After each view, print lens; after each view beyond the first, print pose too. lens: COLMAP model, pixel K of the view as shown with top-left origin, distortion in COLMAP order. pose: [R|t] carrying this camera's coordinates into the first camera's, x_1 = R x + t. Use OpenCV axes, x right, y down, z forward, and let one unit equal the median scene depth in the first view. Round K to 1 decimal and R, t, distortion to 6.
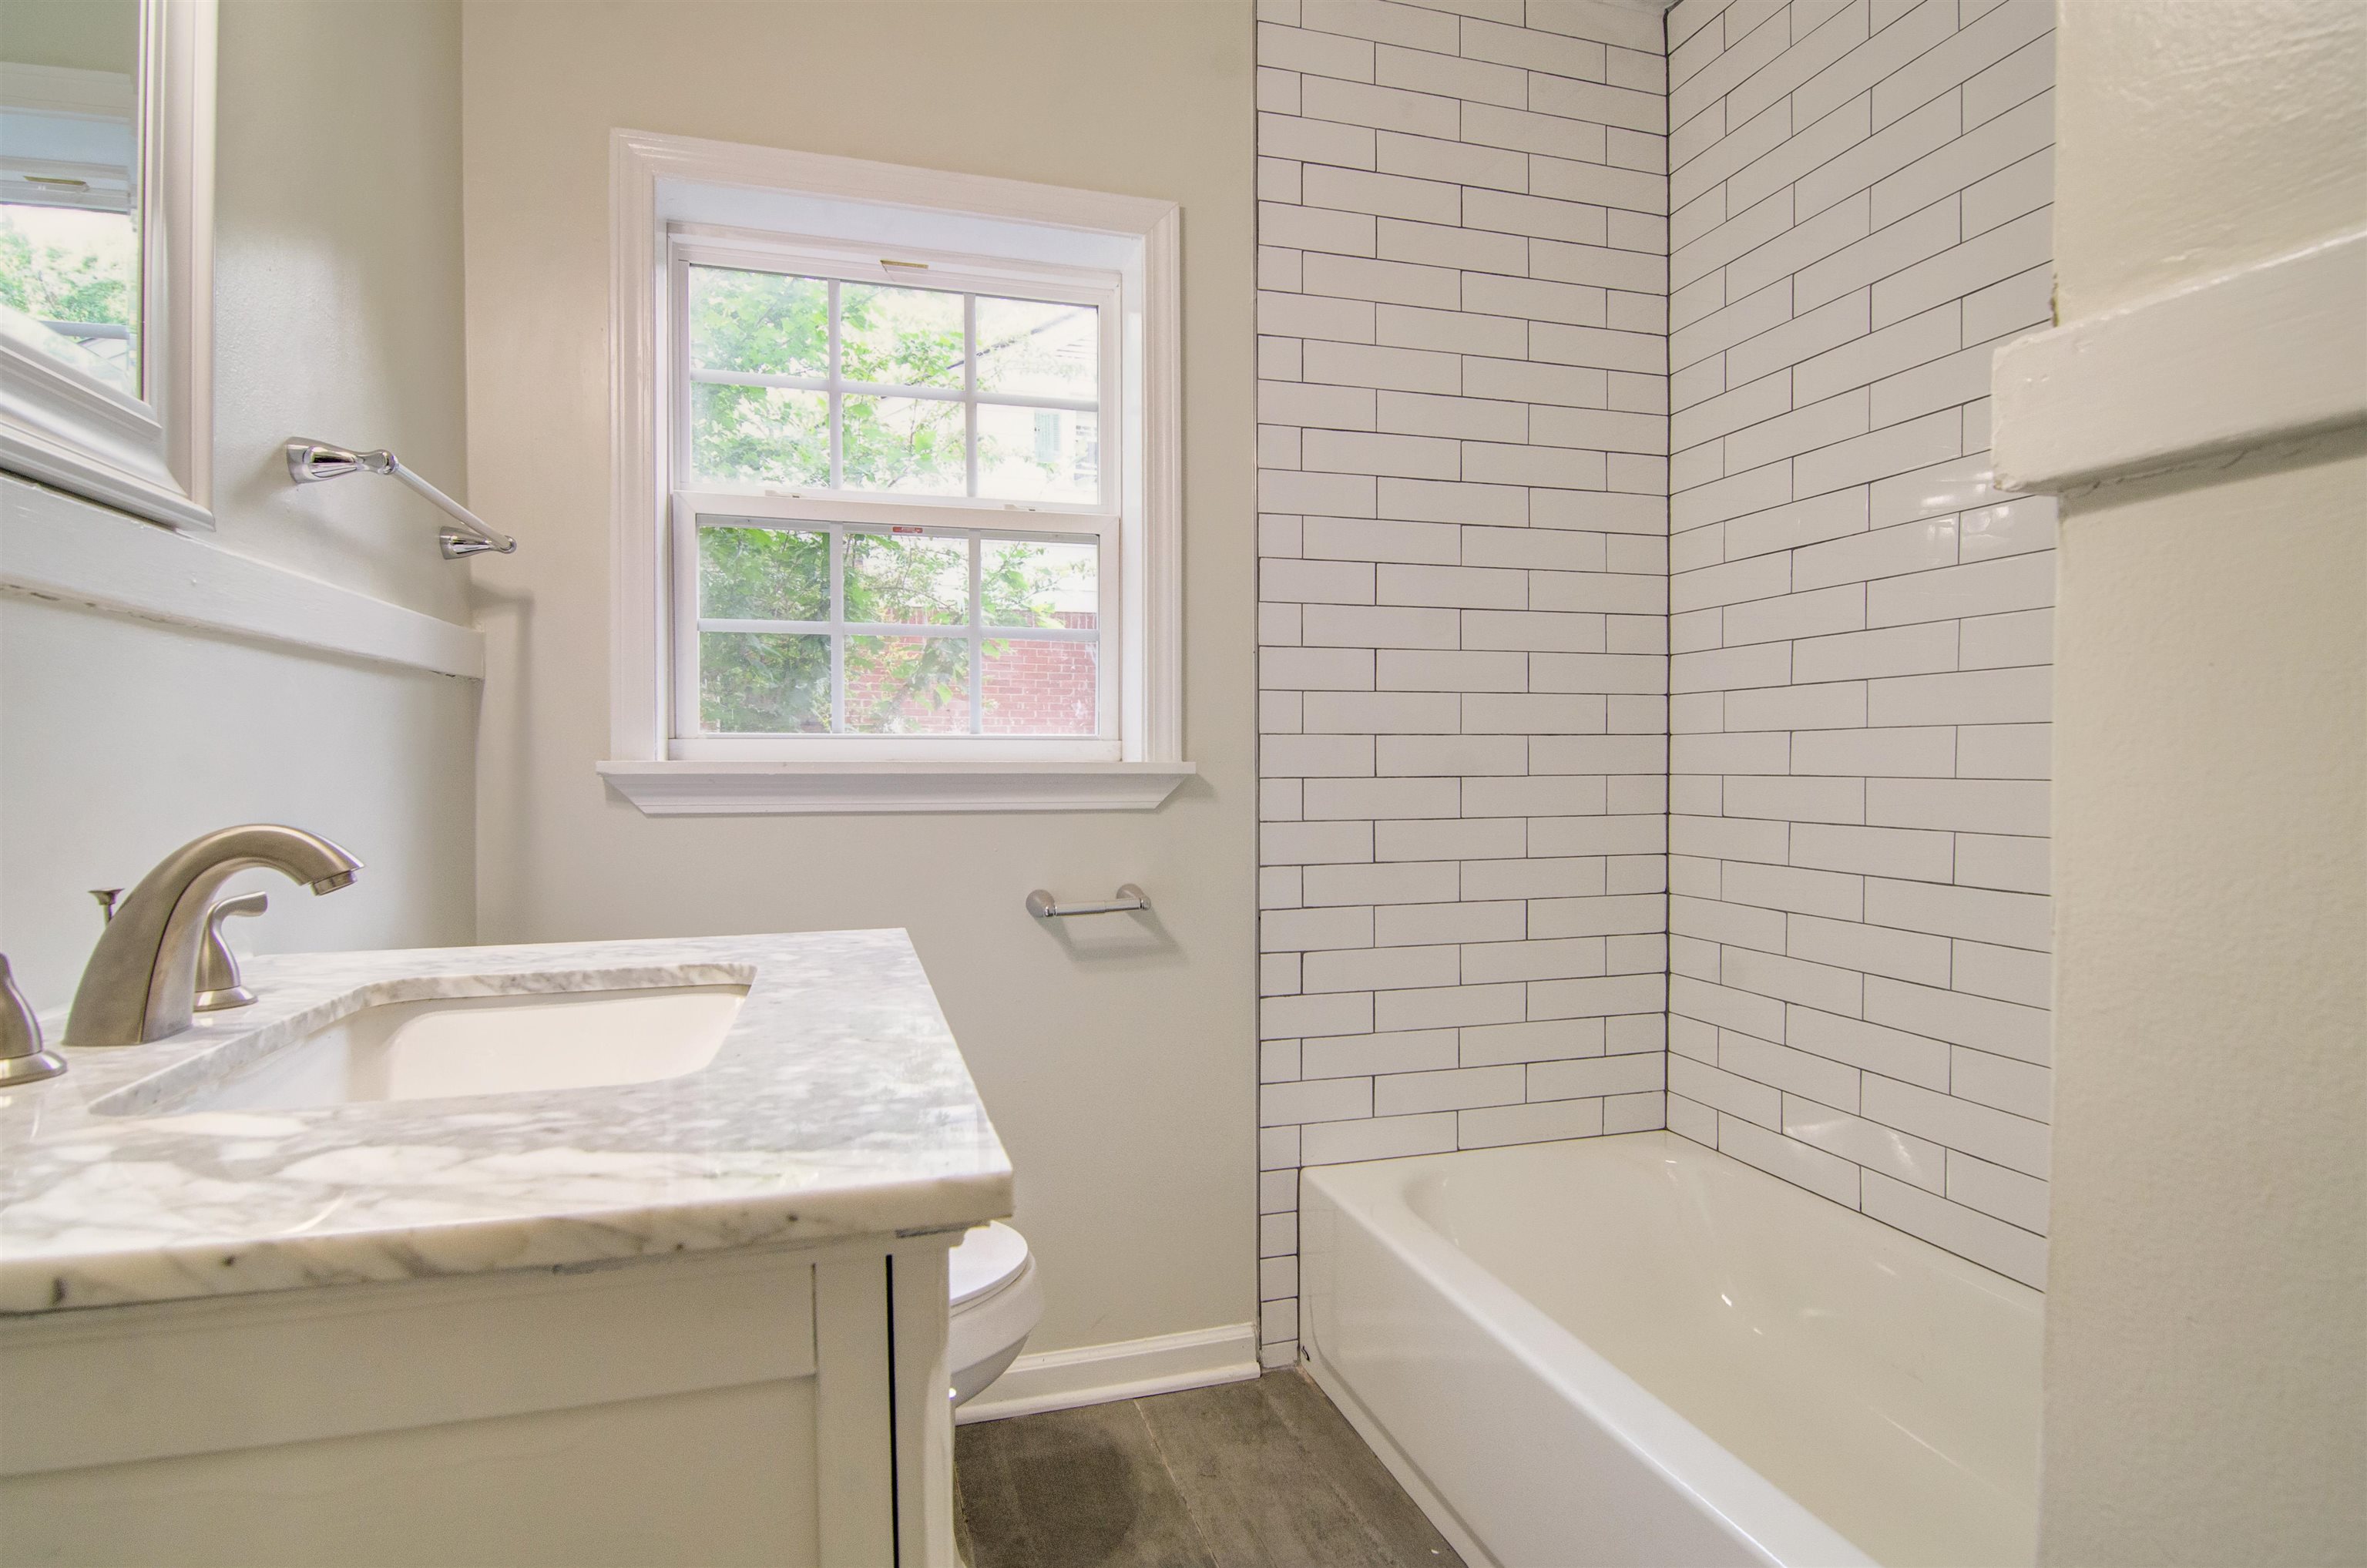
lens RADIAL K [[1128.9, 0, 1228.0], [0, 1128.9, 765.8], [0, 0, 1]] dist [-0.010496, -0.001606]
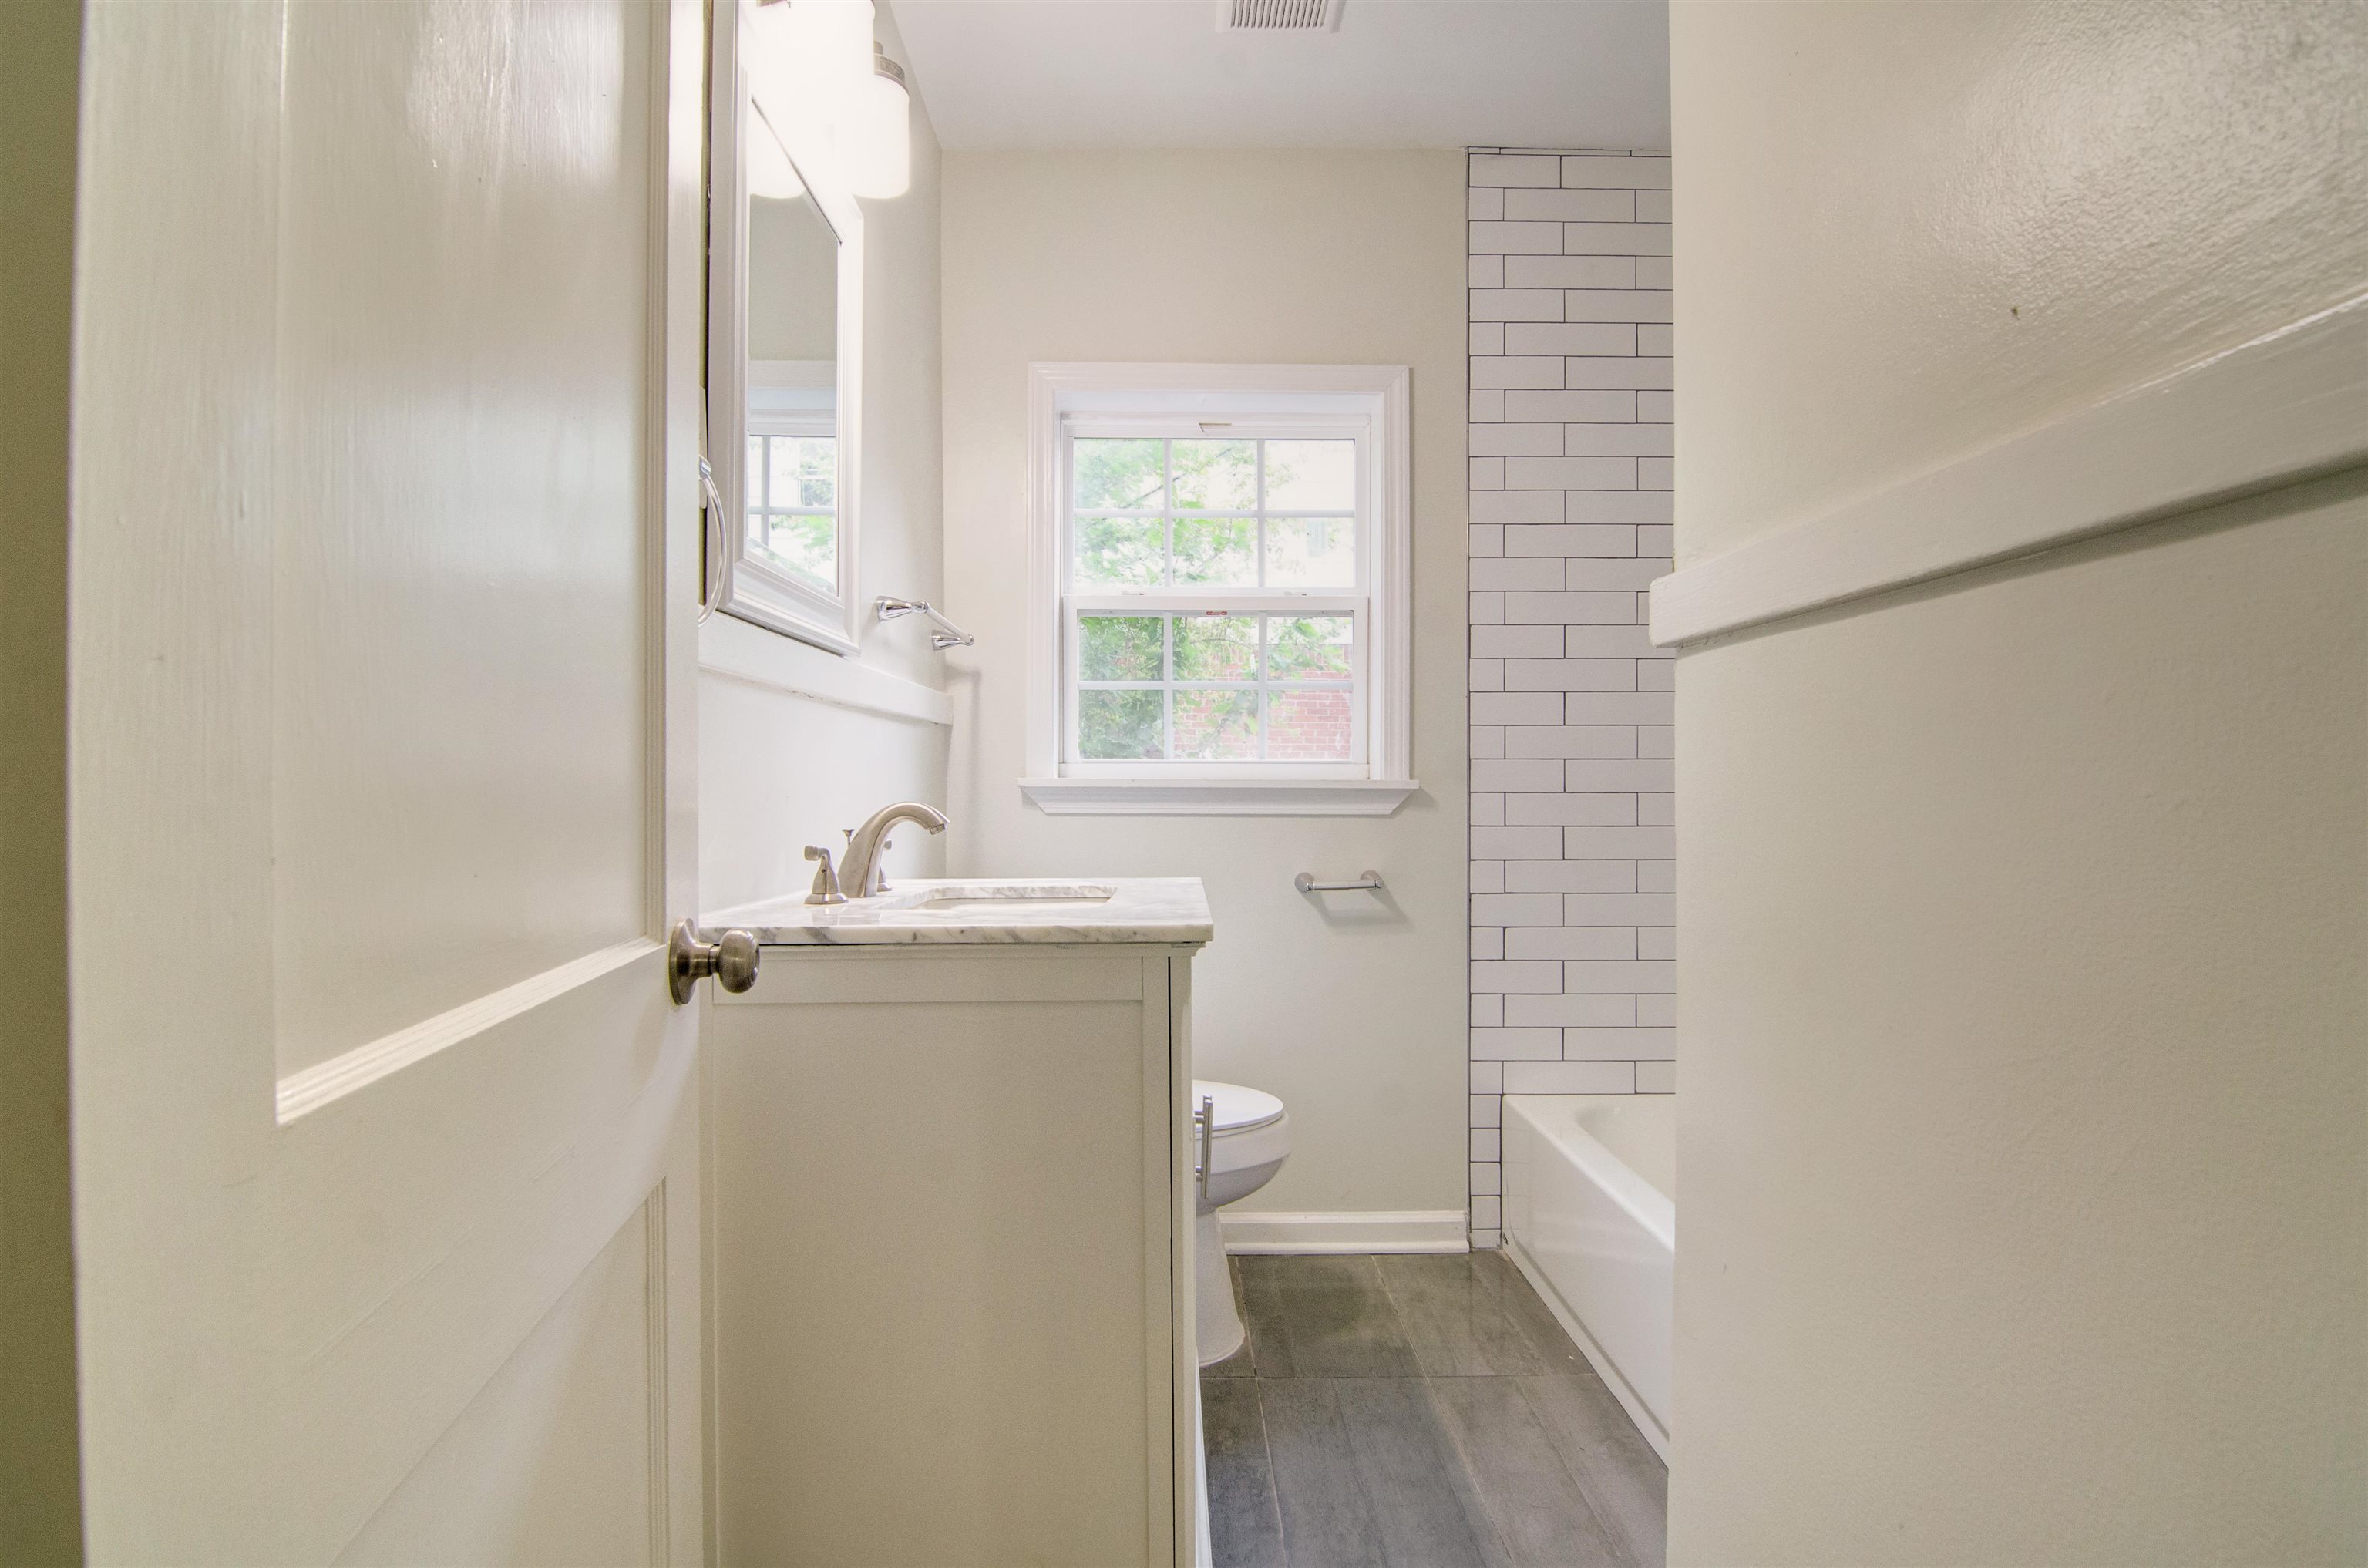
lens RADIAL K [[1169.4, 0, 1182.2], [0, 1169.4, 762.3], [0, 0, 1]] dist [-0.002201, -0.010542]
pose [[0.945232, -0.001457, -0.326396, 0.156598], [-0.006863, 0.999680, -0.024337, 0.011159], [0.326327, 0.025244, 0.944920, -0.399444]]
